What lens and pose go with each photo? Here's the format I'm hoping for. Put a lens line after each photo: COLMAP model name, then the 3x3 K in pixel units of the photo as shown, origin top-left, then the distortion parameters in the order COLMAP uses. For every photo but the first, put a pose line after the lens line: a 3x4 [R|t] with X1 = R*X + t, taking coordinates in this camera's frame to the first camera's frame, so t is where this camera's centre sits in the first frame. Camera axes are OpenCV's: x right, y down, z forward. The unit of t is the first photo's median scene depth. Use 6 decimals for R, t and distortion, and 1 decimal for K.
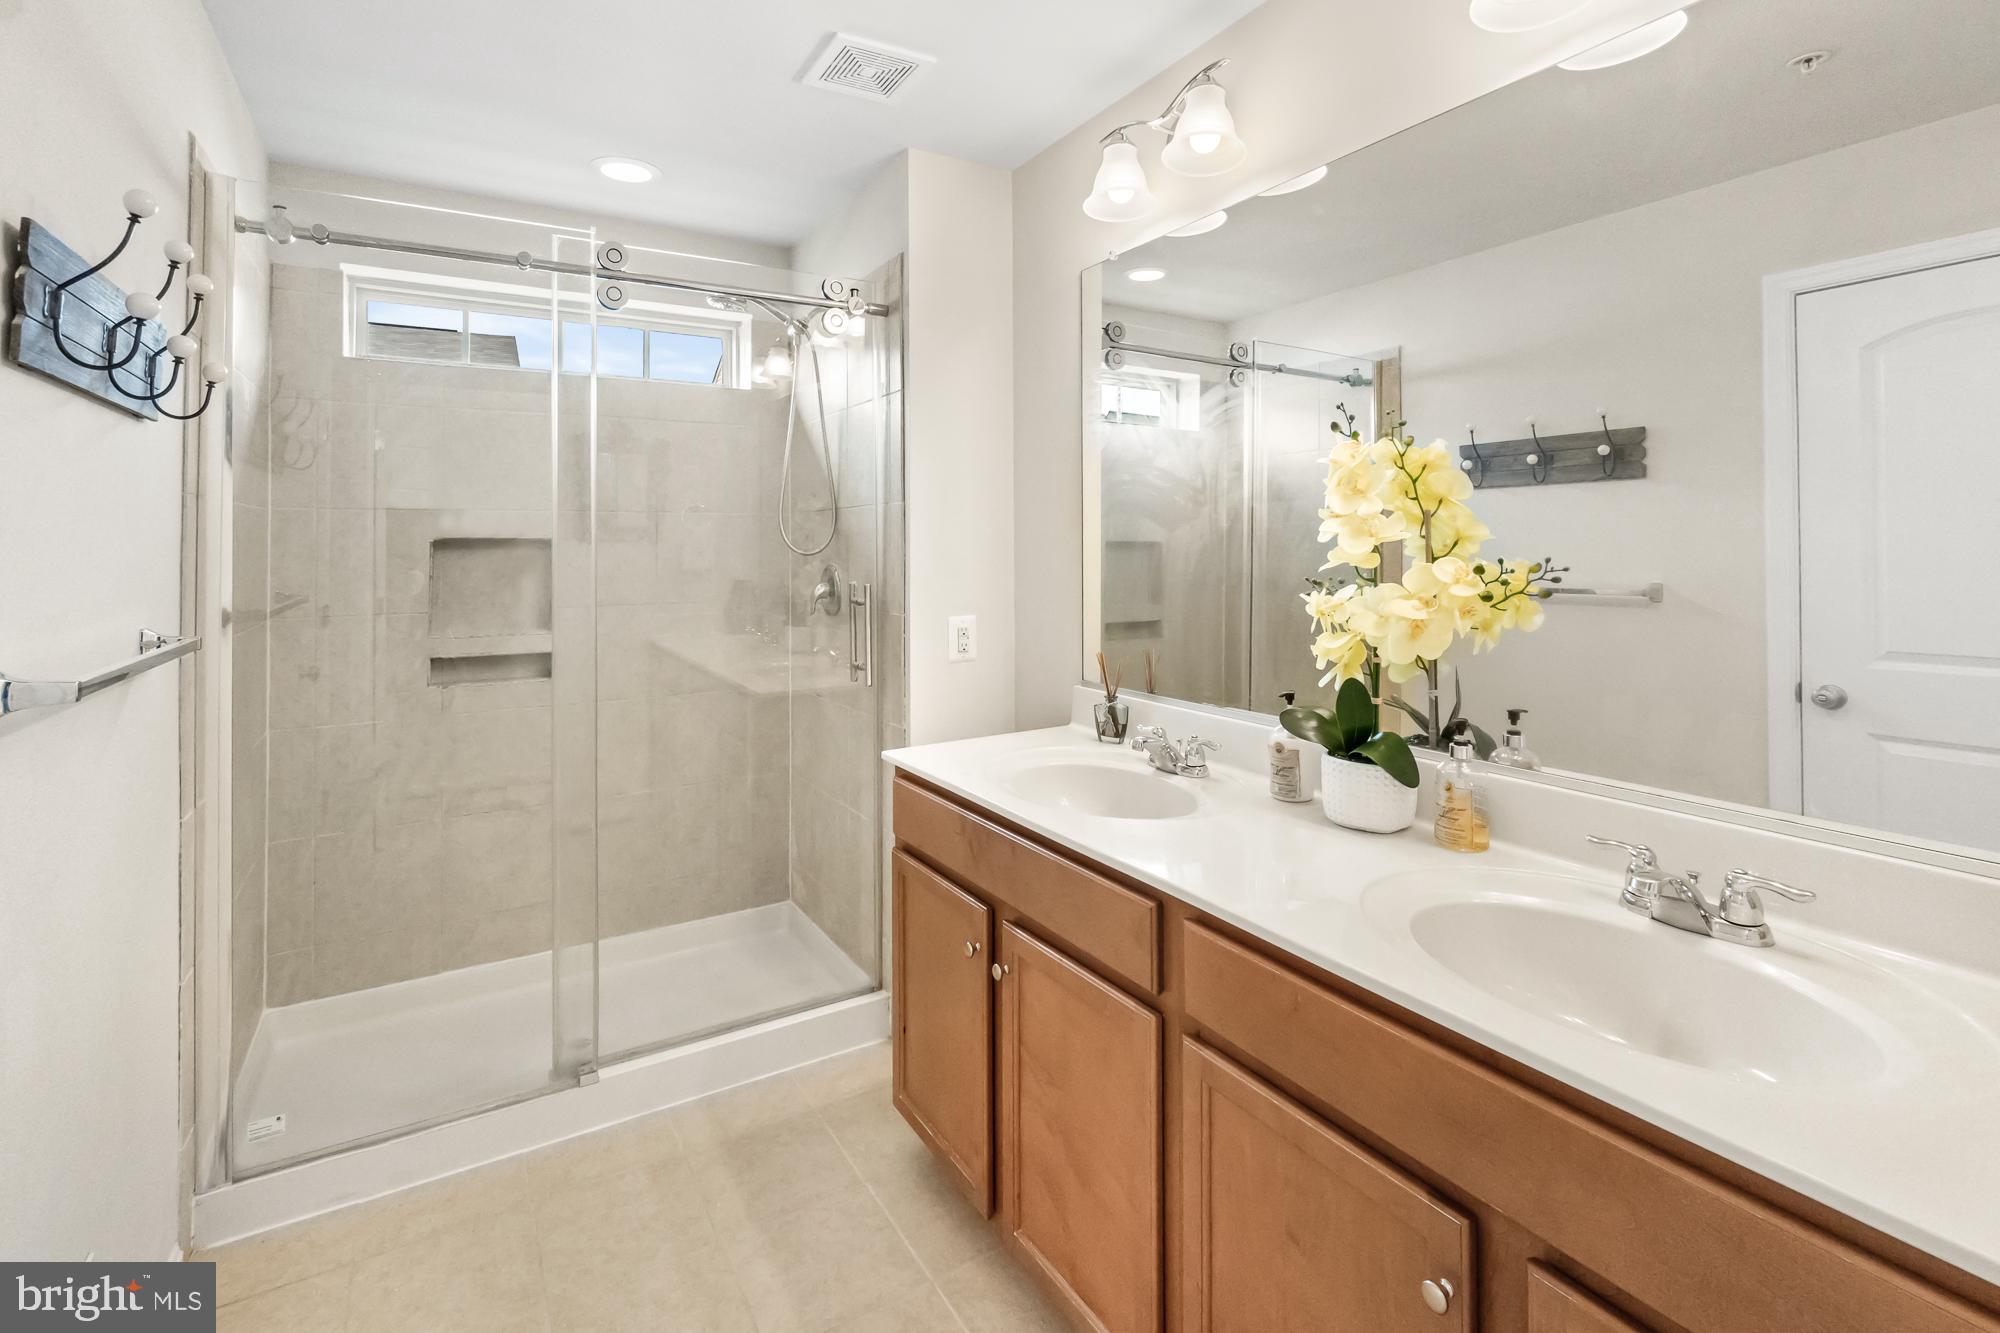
lens RADIAL K [[896.1, 0, 996.4], [0, 896.1, 558.8], [0, 0, 1]] dist [-0.004001, 0.000898]
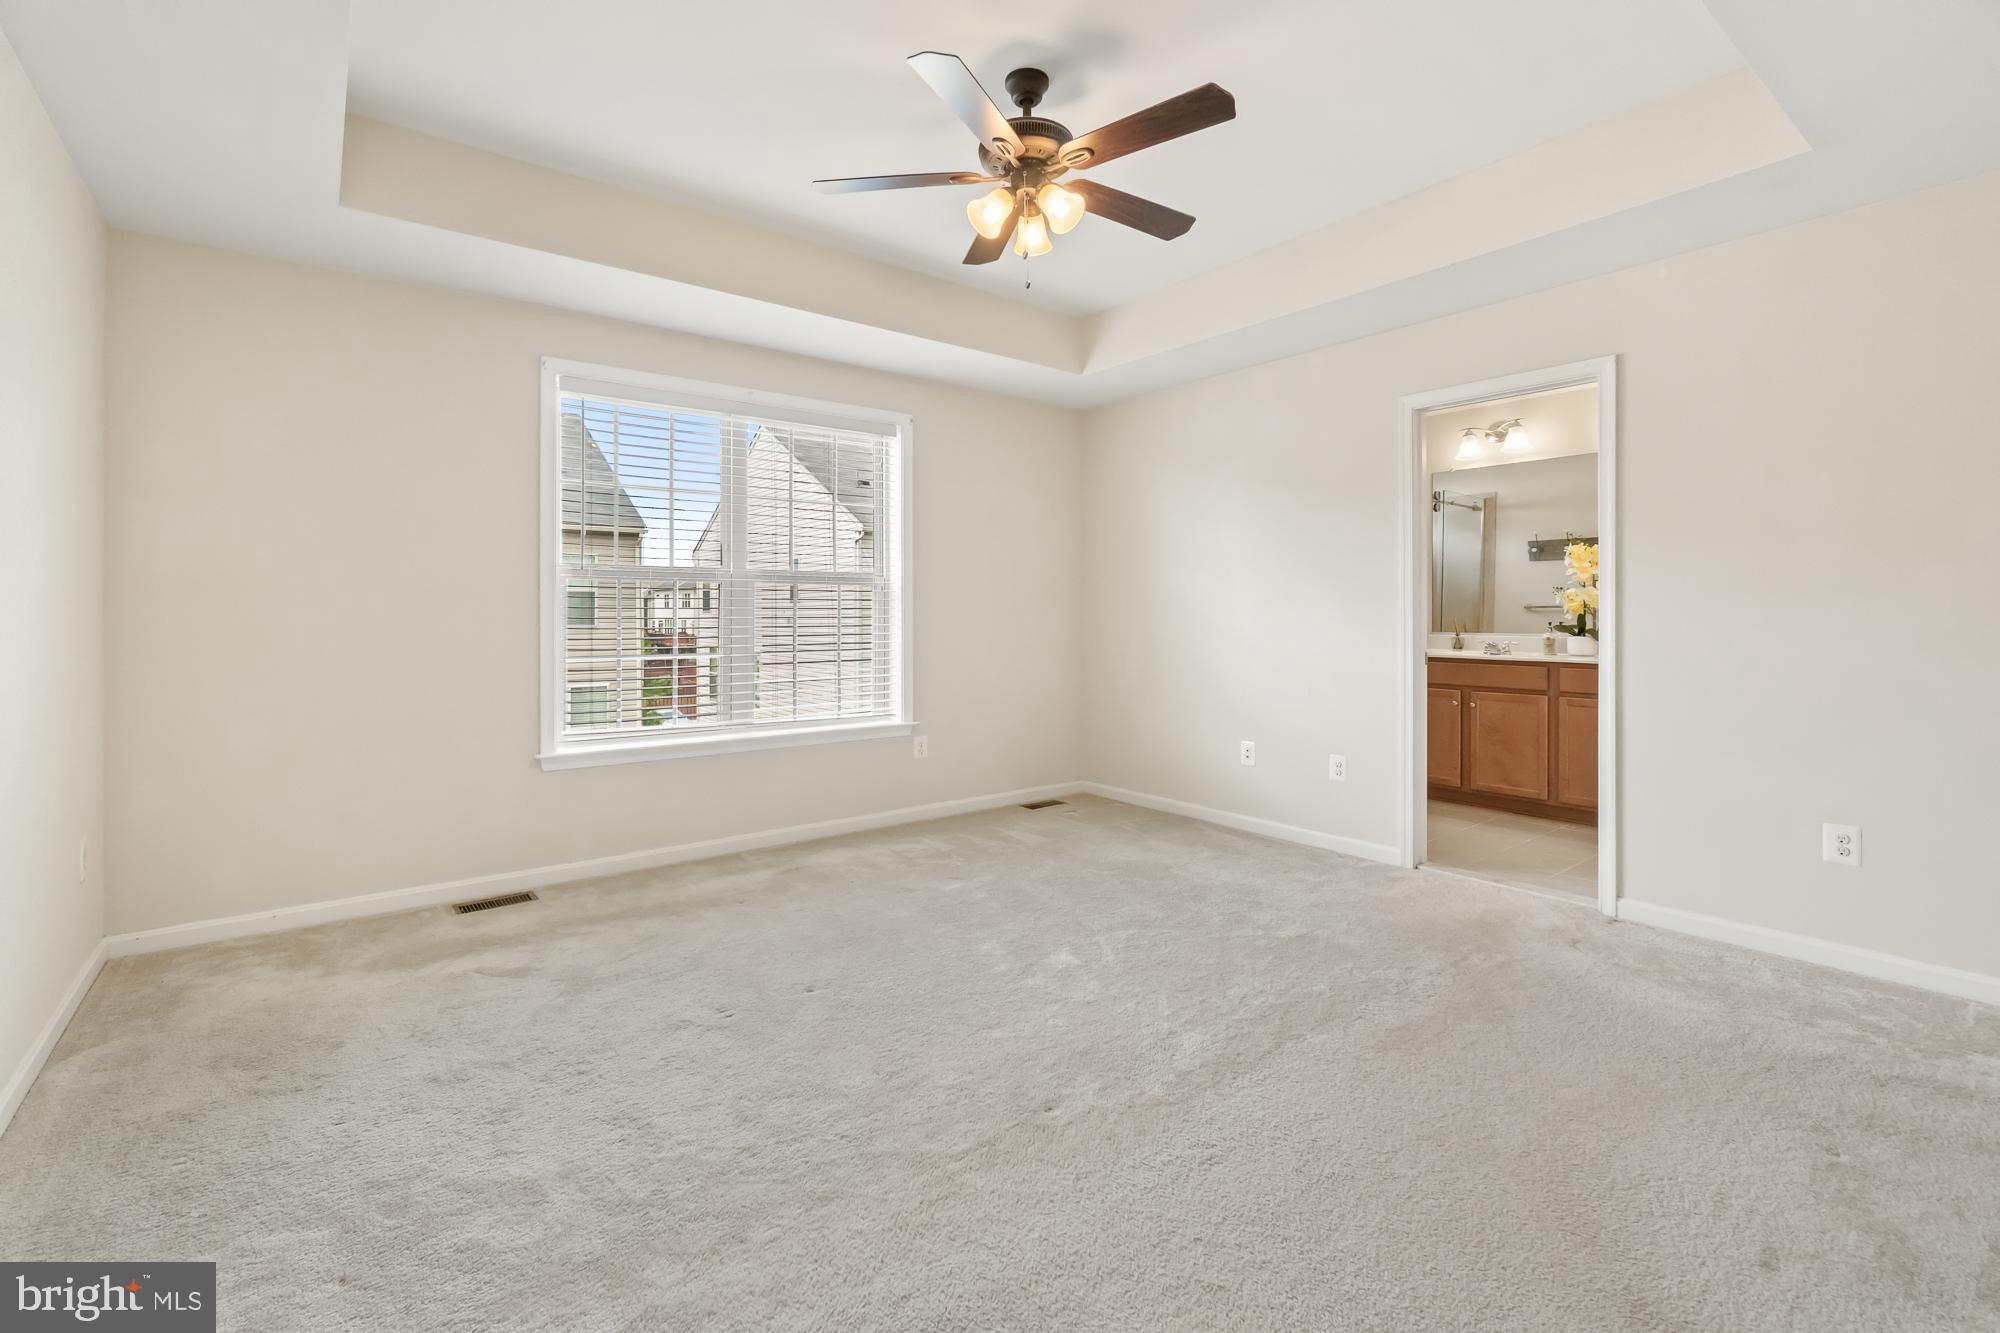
lens RADIAL K [[896.1, 0, 978.2], [0, 896.1, 622.8], [0, 0, 1]] dist [-0.004001, 0.000898]
pose [[0.995040, 0.011038, 0.098861, -1.386568], [-0.010345, 0.999918, -0.007520, 0.134007], [-0.098936, 0.006461, 0.995073, -1.361247]]
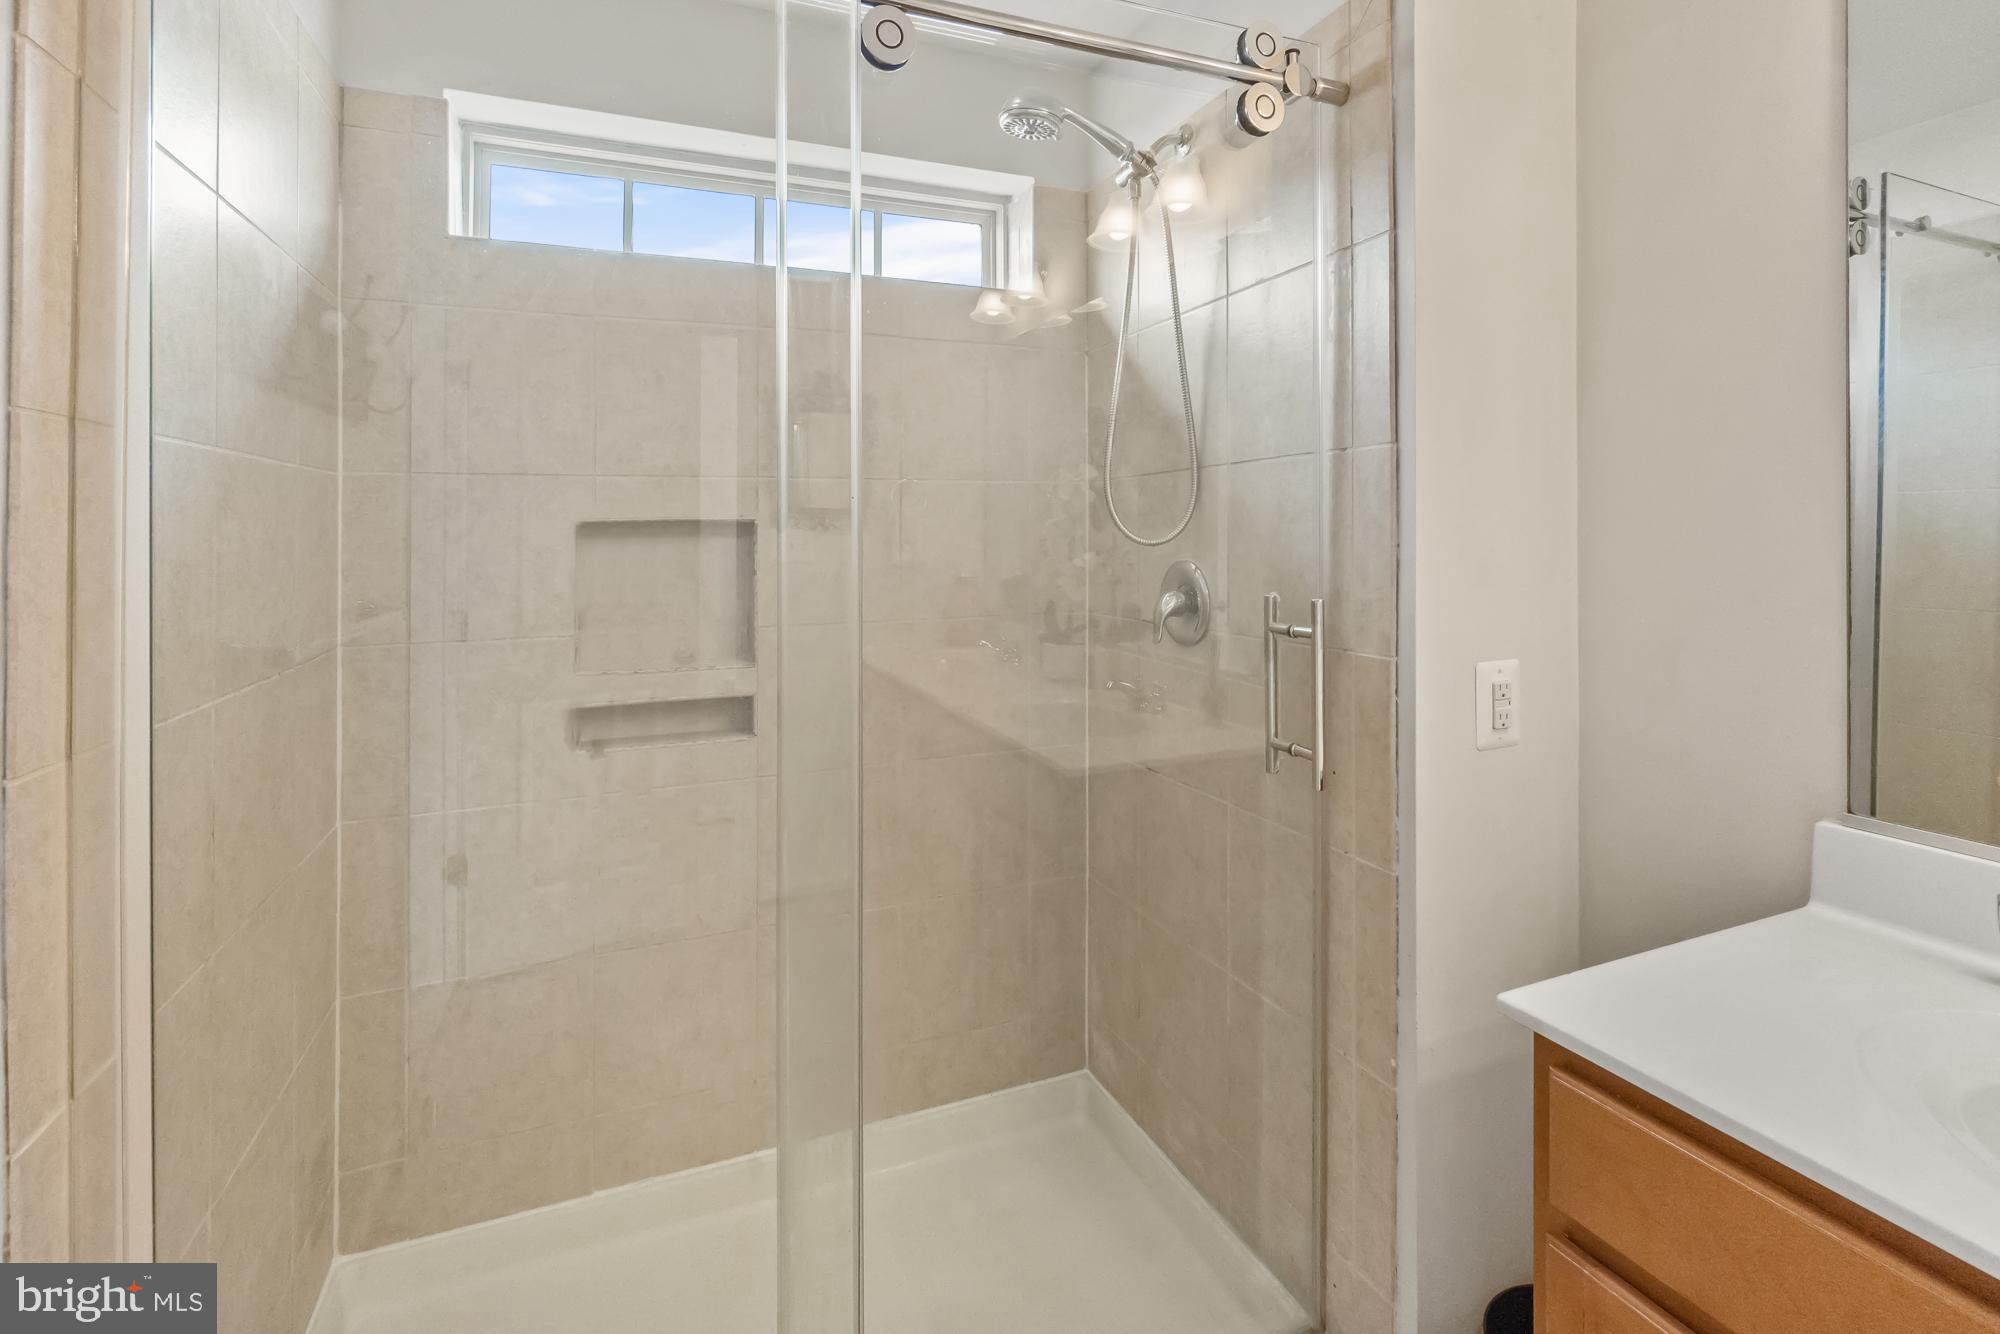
lens RADIAL K [[896.1, 0, 994.9], [0, 896.1, 556.9], [0, 0, 1]] dist [-0.004001, 0.000898]
pose [[0.987511, 0.002236, -0.157532, -0.252845], [-0.000710, 0.999952, 0.009744, -0.002335], [0.157547, -0.009510, 0.987466, 0.445254]]
